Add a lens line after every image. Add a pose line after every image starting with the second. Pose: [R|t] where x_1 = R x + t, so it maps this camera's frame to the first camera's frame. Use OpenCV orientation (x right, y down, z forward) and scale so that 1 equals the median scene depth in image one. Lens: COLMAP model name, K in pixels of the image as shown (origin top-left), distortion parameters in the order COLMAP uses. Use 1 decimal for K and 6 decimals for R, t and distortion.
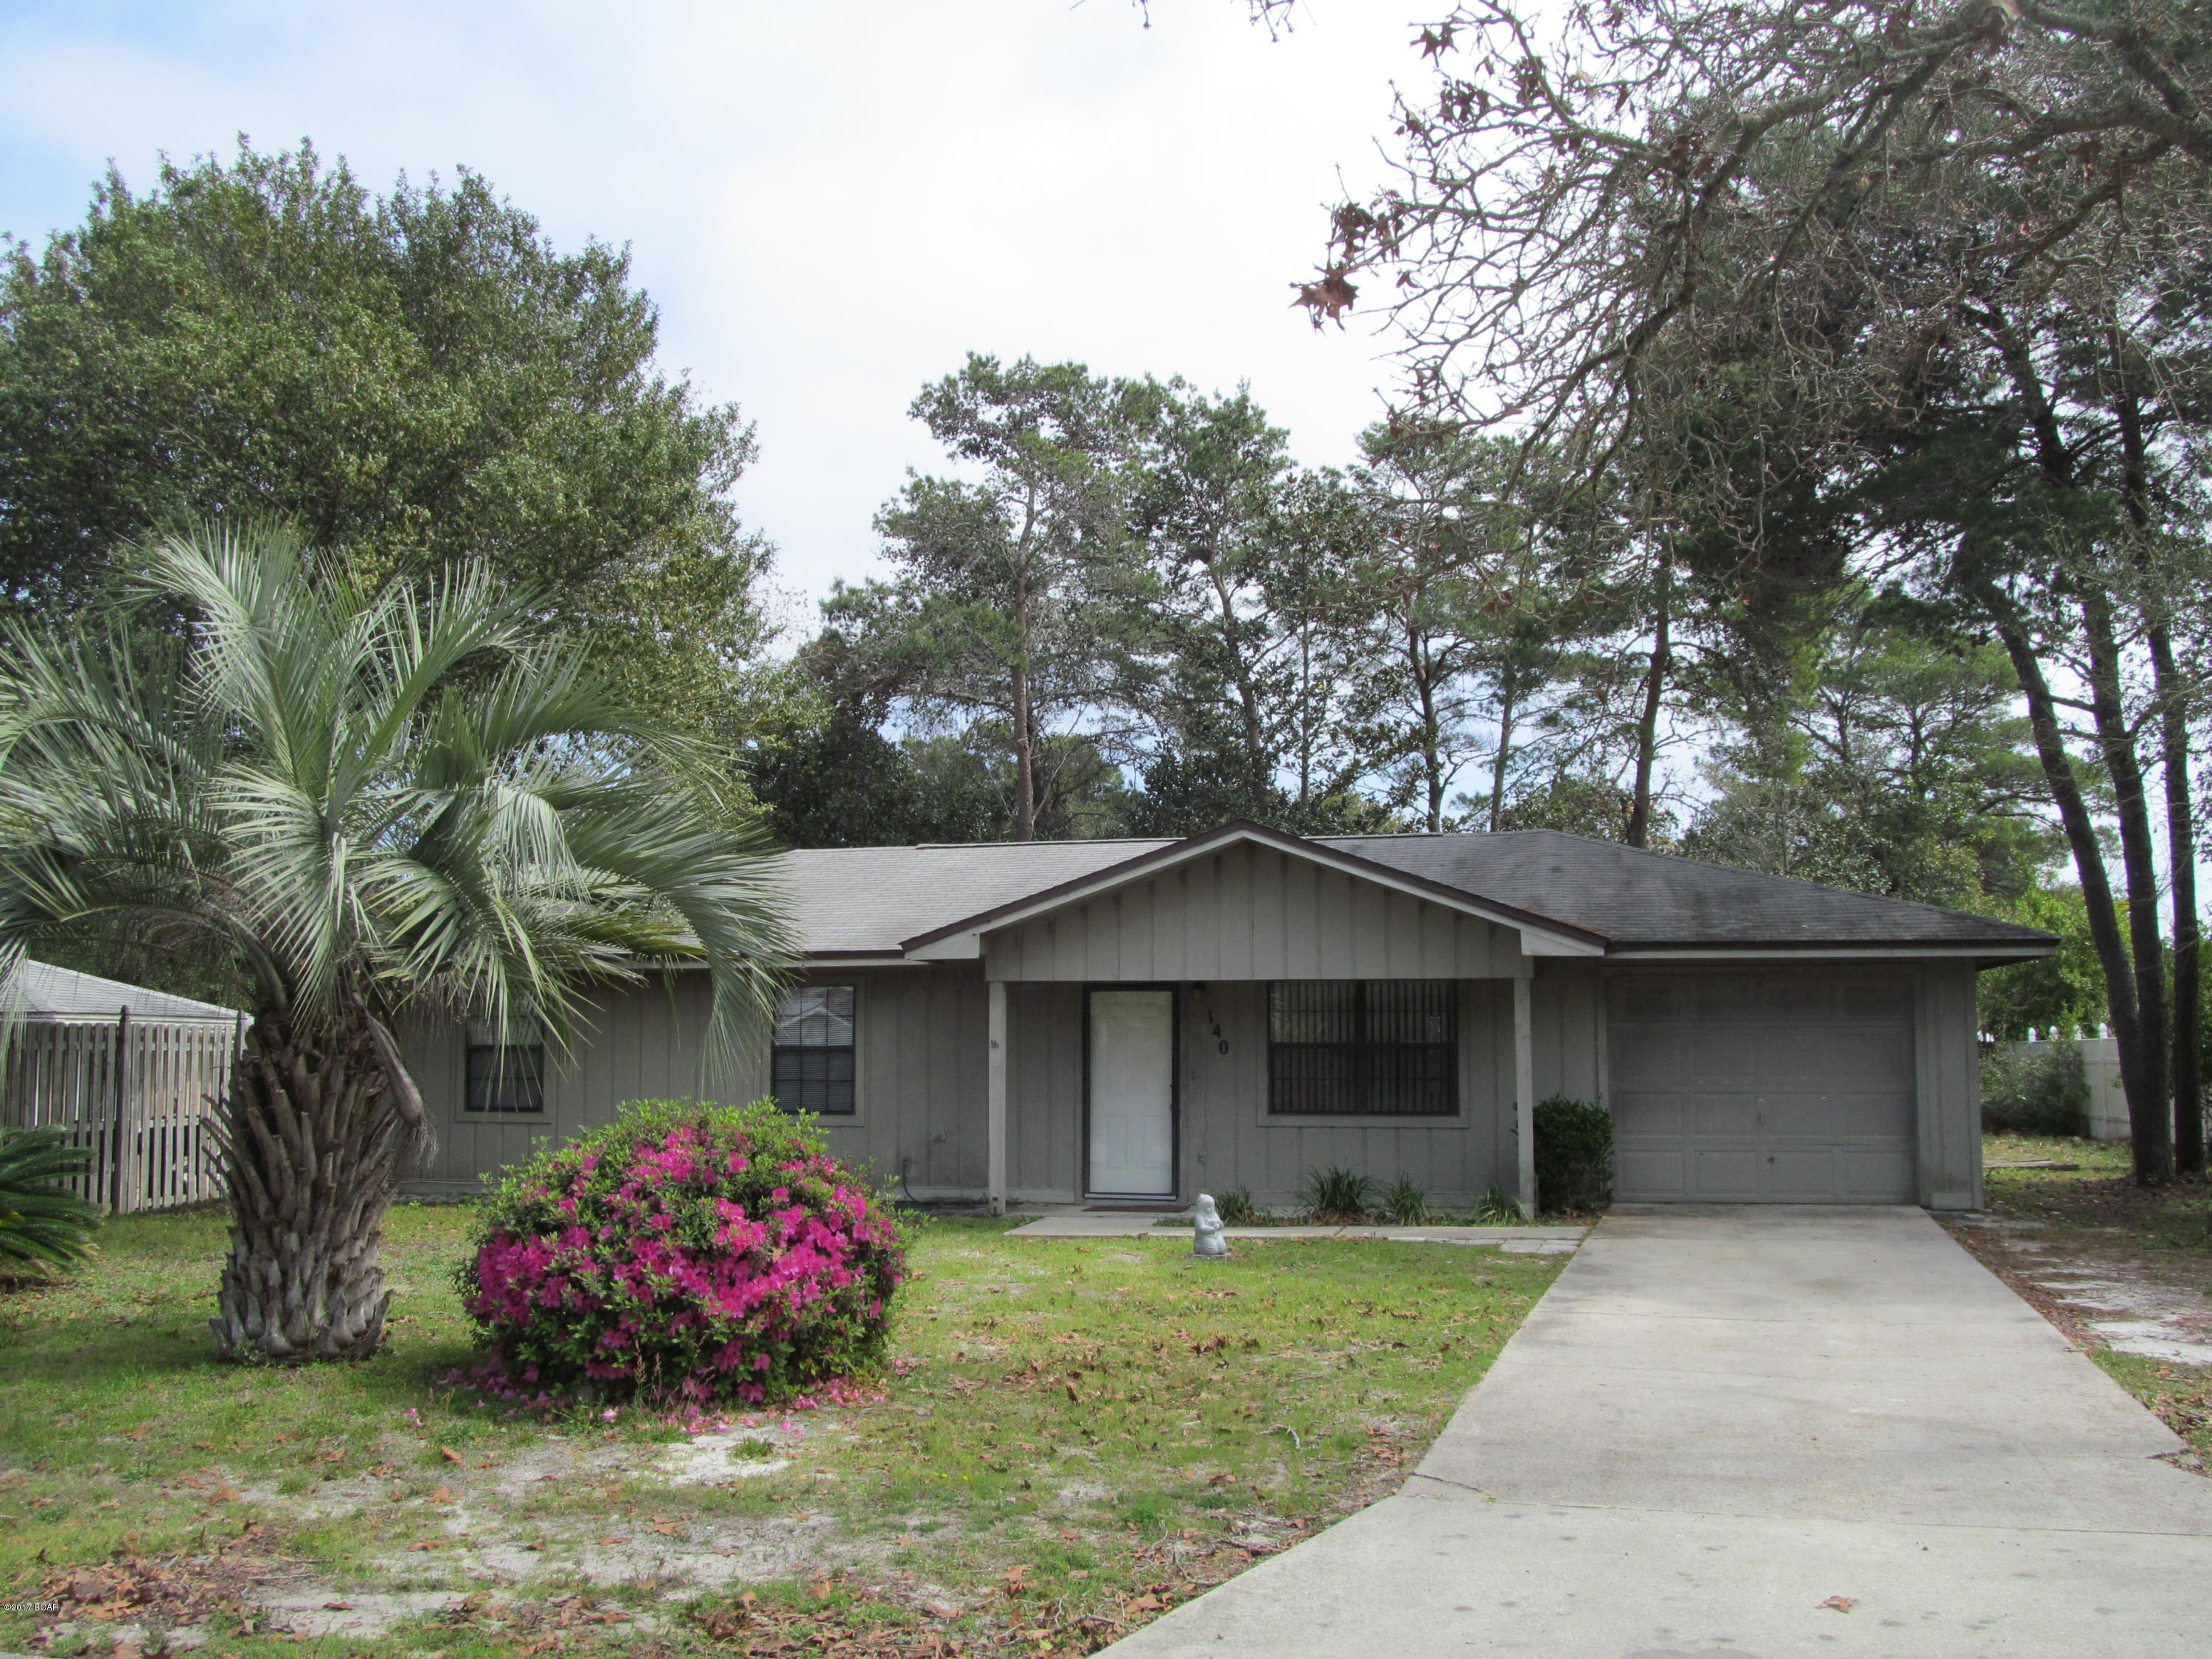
lens RADIAL K [[1996.3, 0, 1104.8], [0, 1996.3, 944.2], [0, 0, 1]] dist [-0.084025, -0.009010]
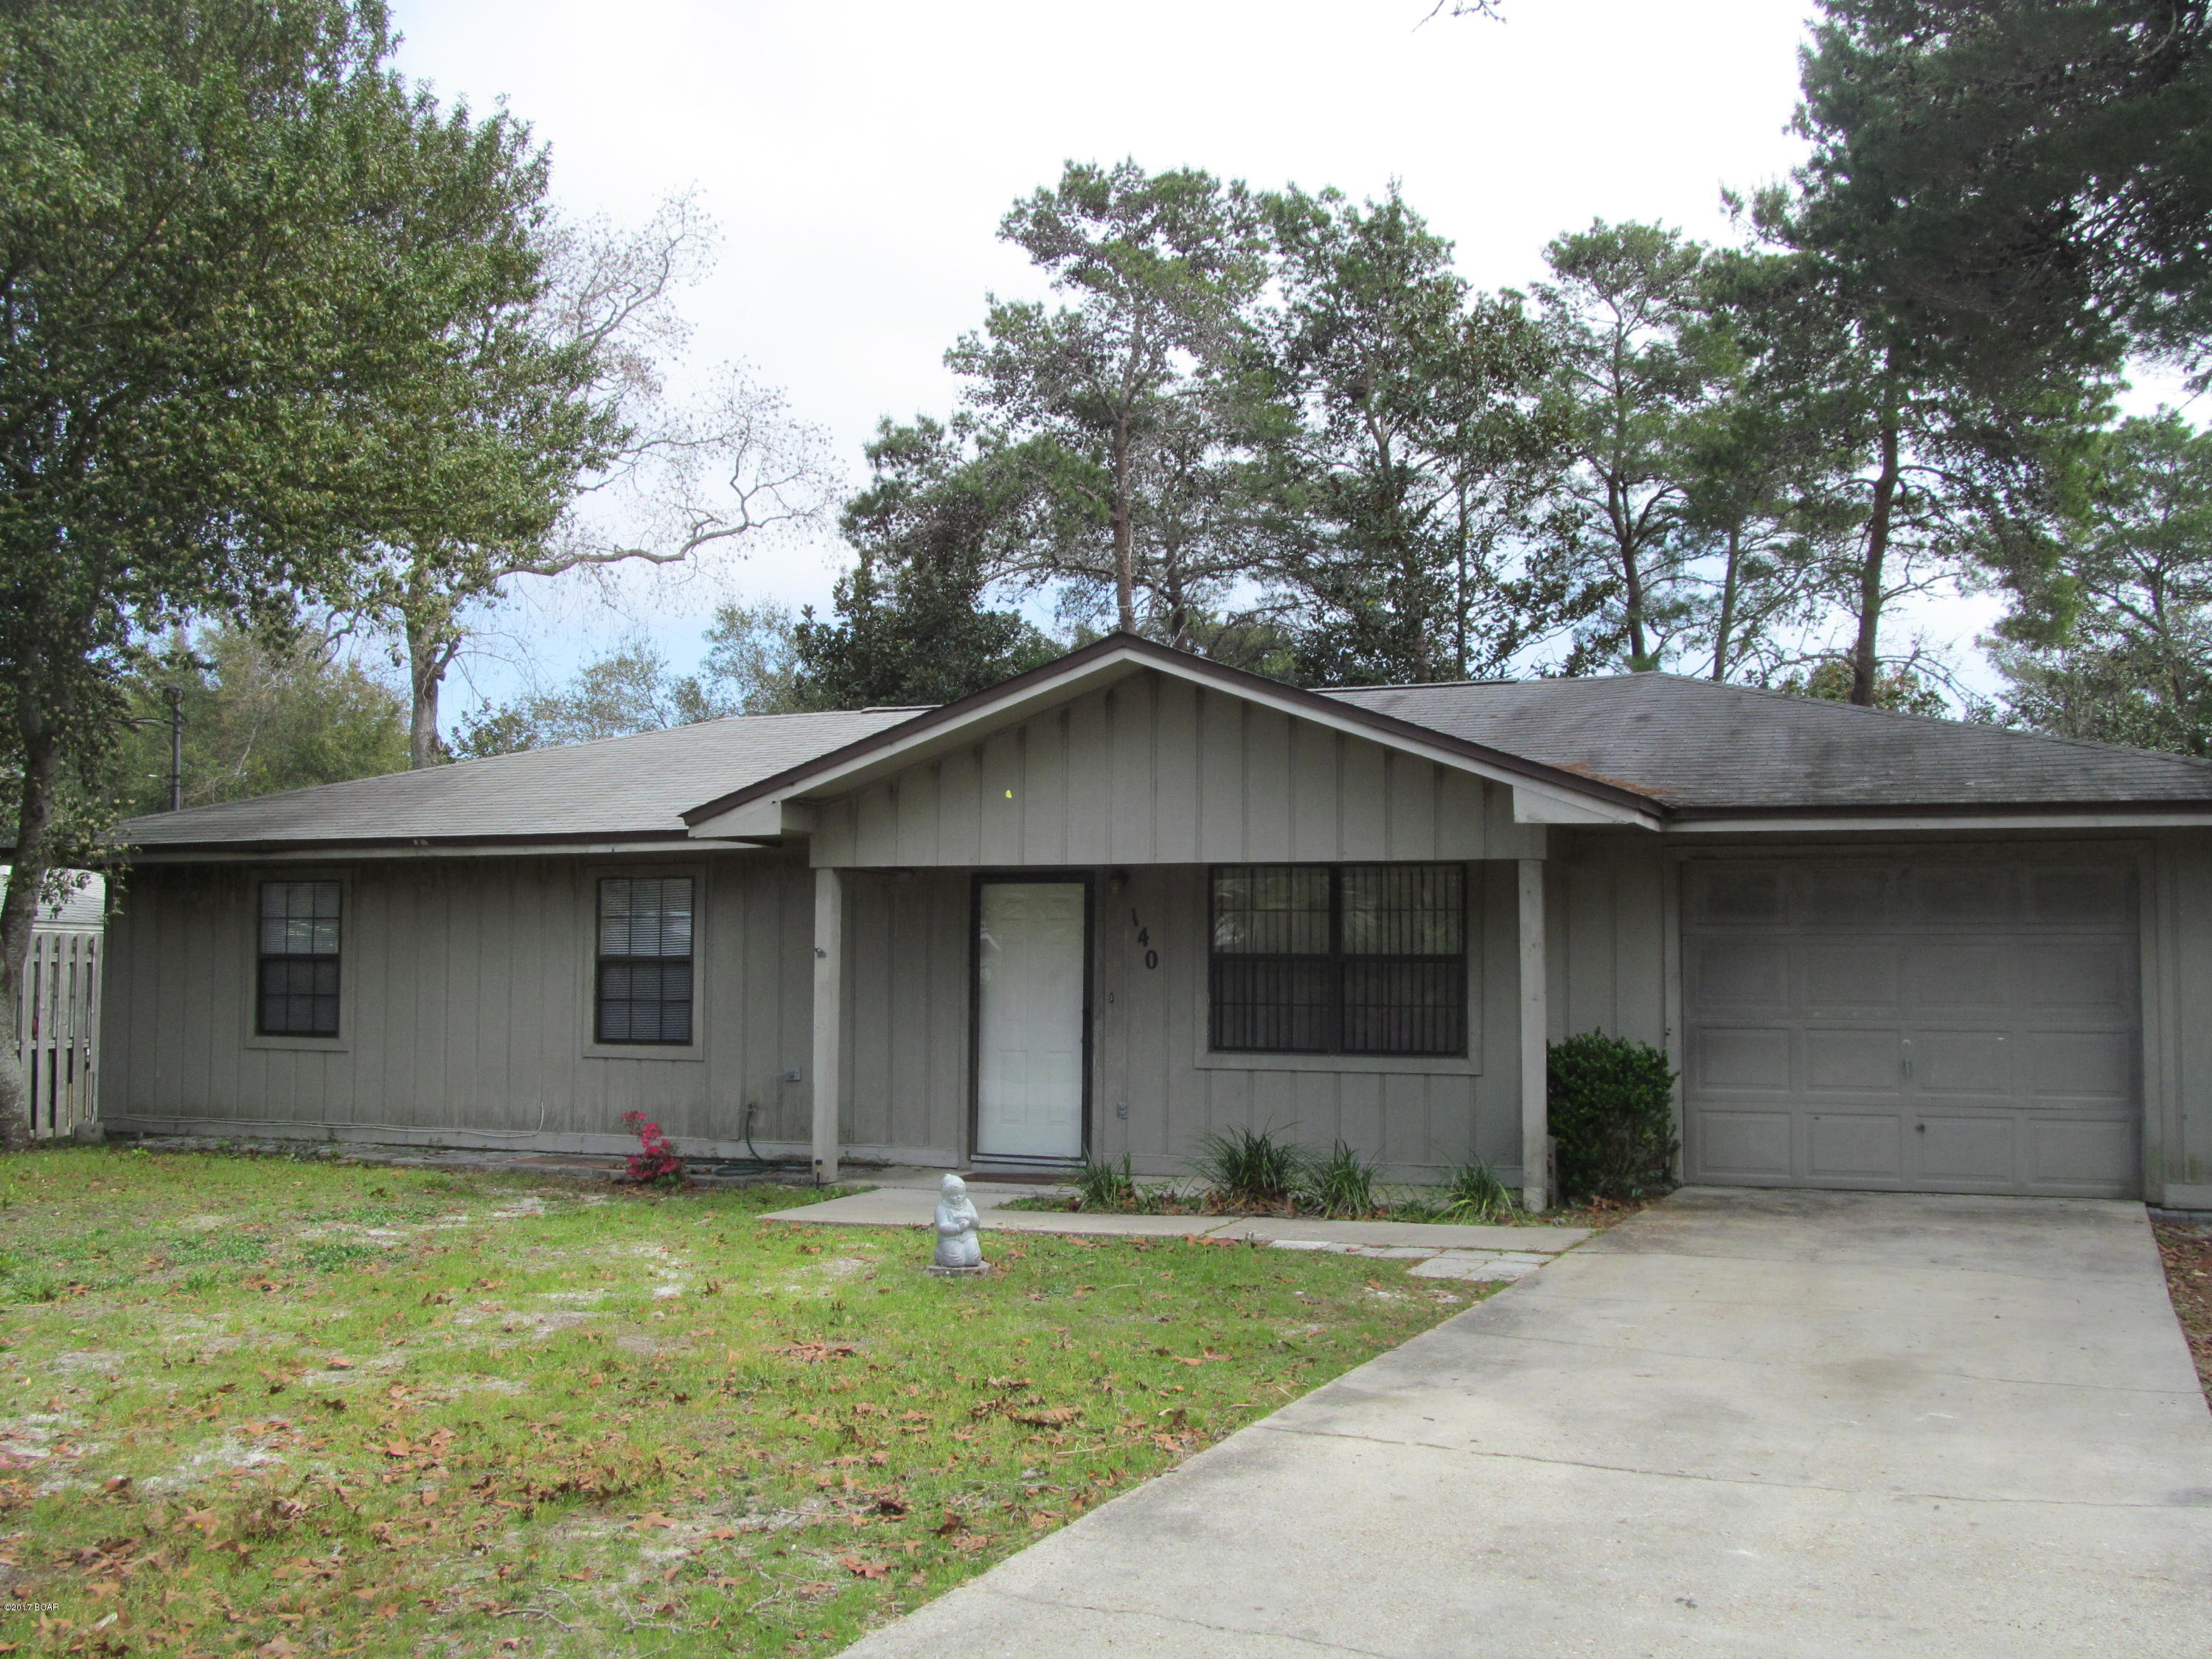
lens RADIAL K [[1996.3, 0, 1104.8], [0, 1996.3, 944.2], [0, 0, 1]] dist [-0.084025, -0.009010]
pose [[0.987926, 0.004115, -0.154874, 0.086529], [0.001749, 0.999287, 0.037707, 0.010183], [0.154918, -0.037523, 0.987214, 0.152322]]
